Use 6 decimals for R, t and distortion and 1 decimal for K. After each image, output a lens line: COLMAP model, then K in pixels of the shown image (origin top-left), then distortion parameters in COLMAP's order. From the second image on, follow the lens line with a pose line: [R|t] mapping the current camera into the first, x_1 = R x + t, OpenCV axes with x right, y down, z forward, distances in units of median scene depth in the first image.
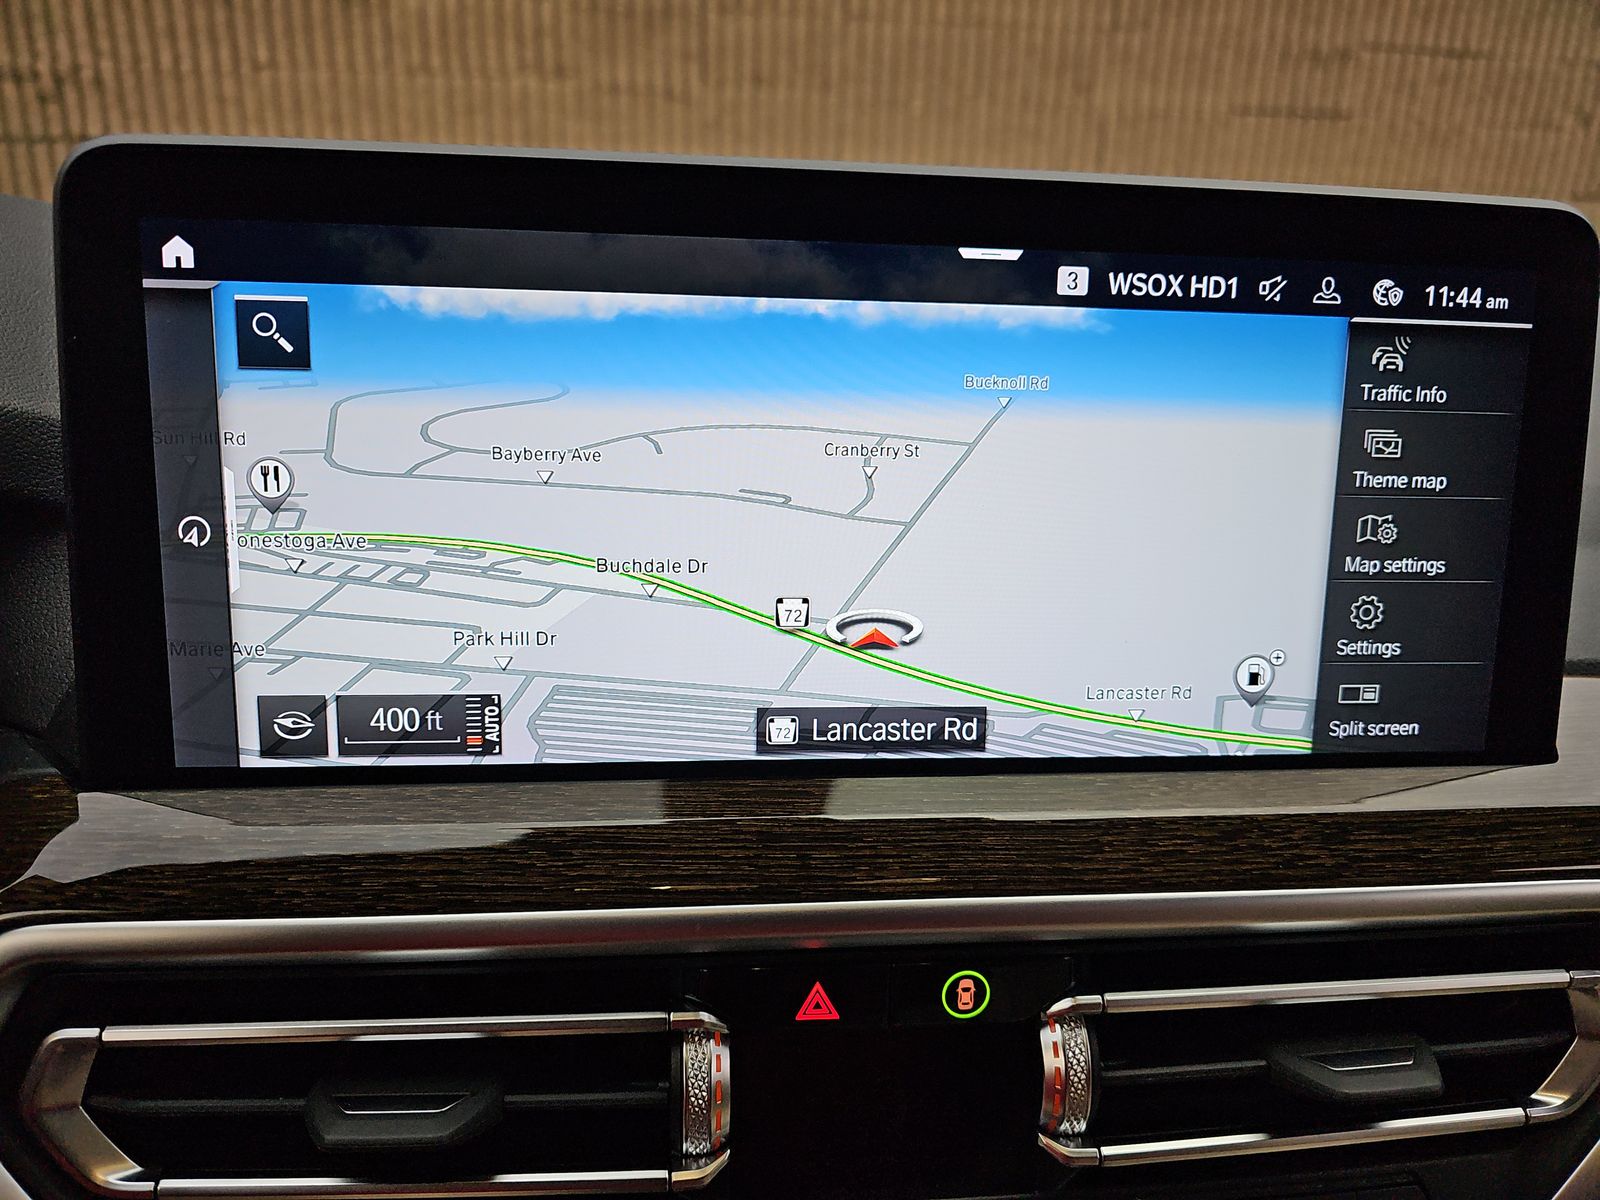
lens RADIAL K [[1096.0, 0, 795.4], [0, 1096.0, 637.9], [0, 0, 1]] dist [0.026732, -0.001226]
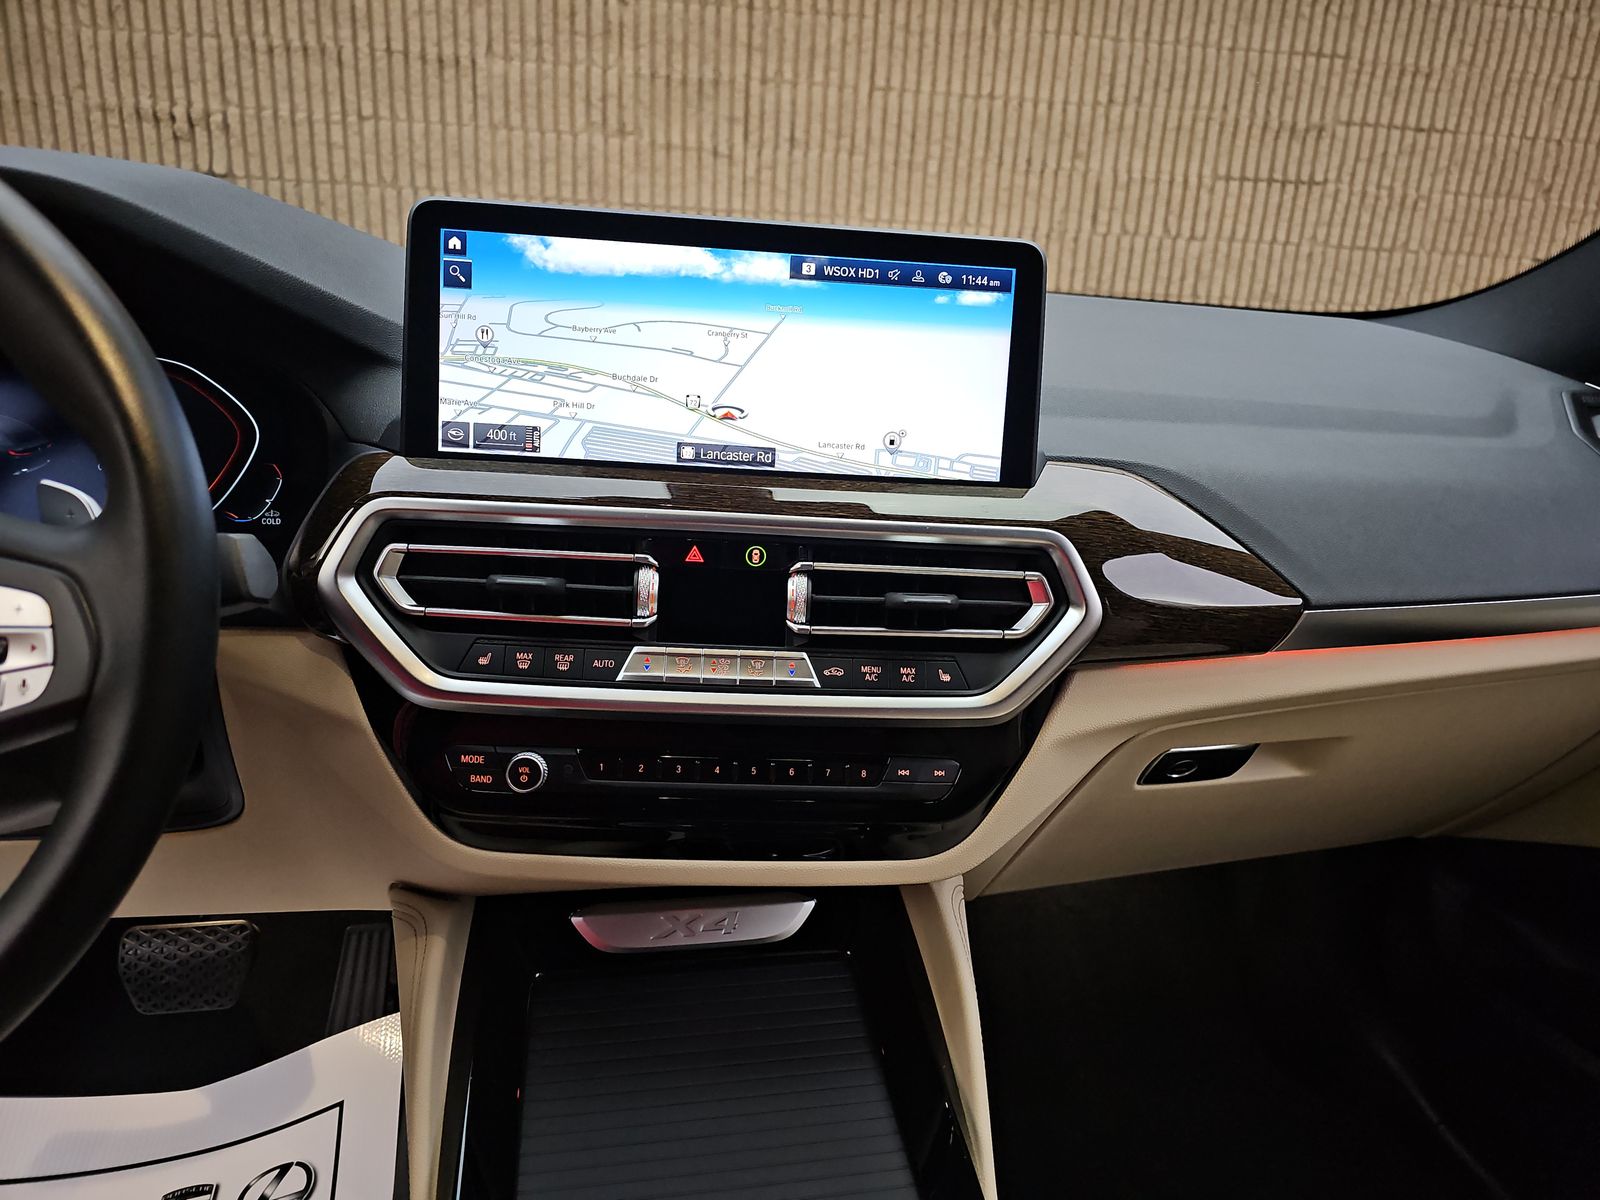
lens RADIAL K [[1057.6, 0, 800.0], [0, 1057.6, 600.0], [0, 0, 1]] dist [0.077892, -0.022305]
pose [[0.998966, 0.037198, -0.026136, 0.247084], [-0.038683, 0.997519, -0.058821, 0.431502], [0.023883, 0.059772, 0.997926, -1.035529]]
